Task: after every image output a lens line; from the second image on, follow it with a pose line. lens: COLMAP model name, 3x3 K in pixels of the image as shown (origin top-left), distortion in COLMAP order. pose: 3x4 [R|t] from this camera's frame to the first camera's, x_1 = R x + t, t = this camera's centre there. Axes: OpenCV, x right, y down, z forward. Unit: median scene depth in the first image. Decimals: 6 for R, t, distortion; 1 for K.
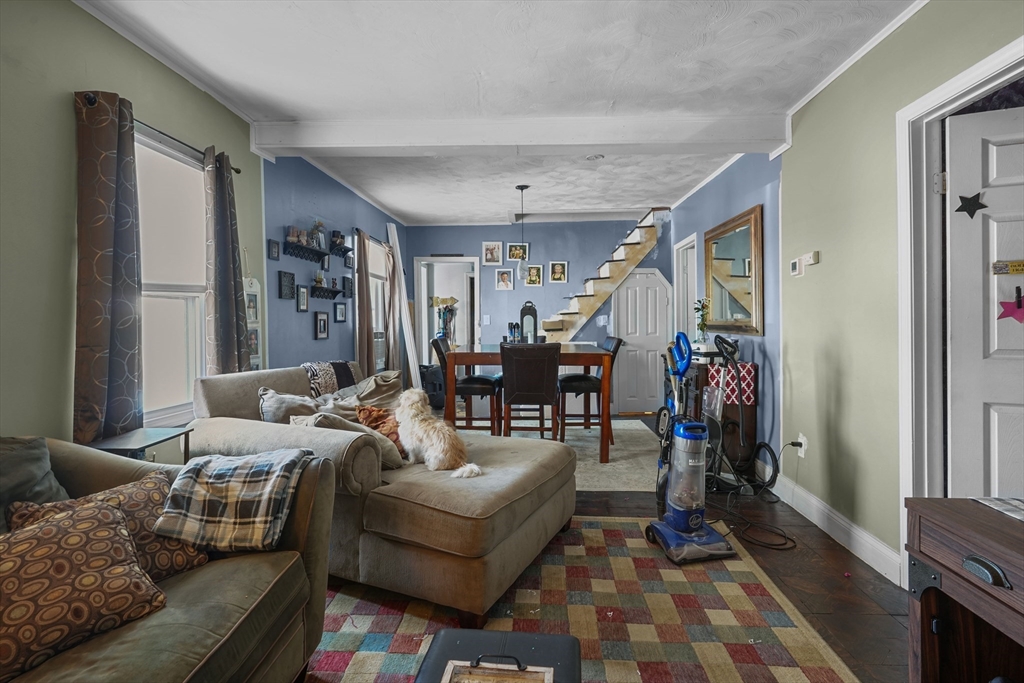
lens RADIAL K [[495.8, 0, 513.8], [0, 495.8, 338.4], [0, 0, 1]] dist [-0.003044, 0.001364]
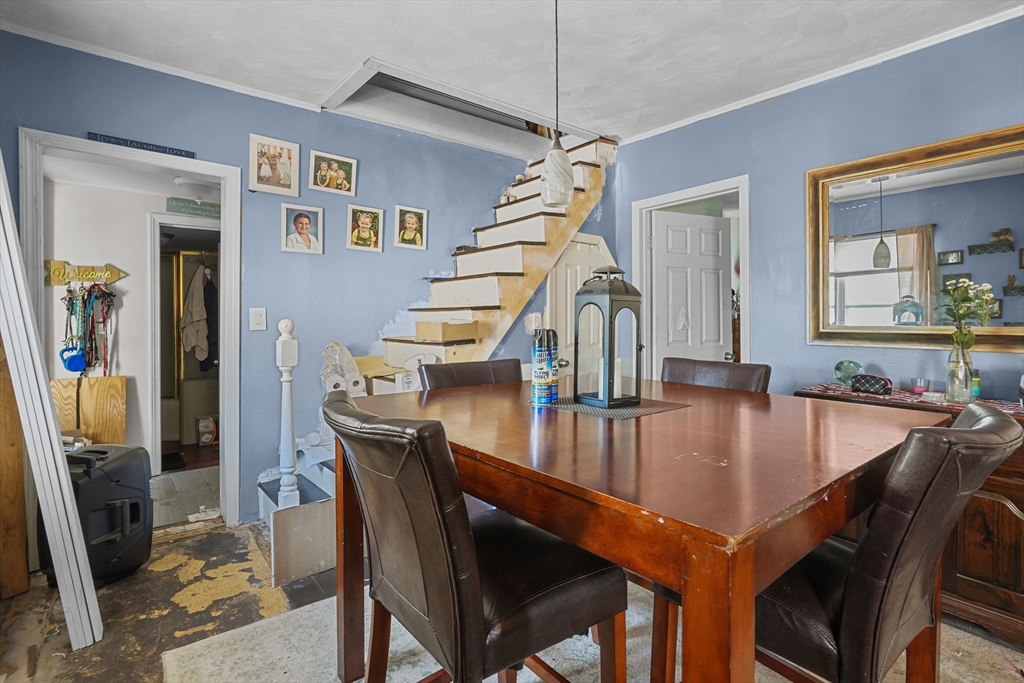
lens RADIAL K [[495.8, 0, 513.8], [0, 495.8, 338.4], [0, 0, 1]] dist [-0.003044, 0.001364]
pose [[0.753805, -0.021386, 0.656750, -0.173224], [0.016706, 0.999771, 0.013380, -0.022935], [-0.656886, 0.000886, 0.753989, 0.536613]]
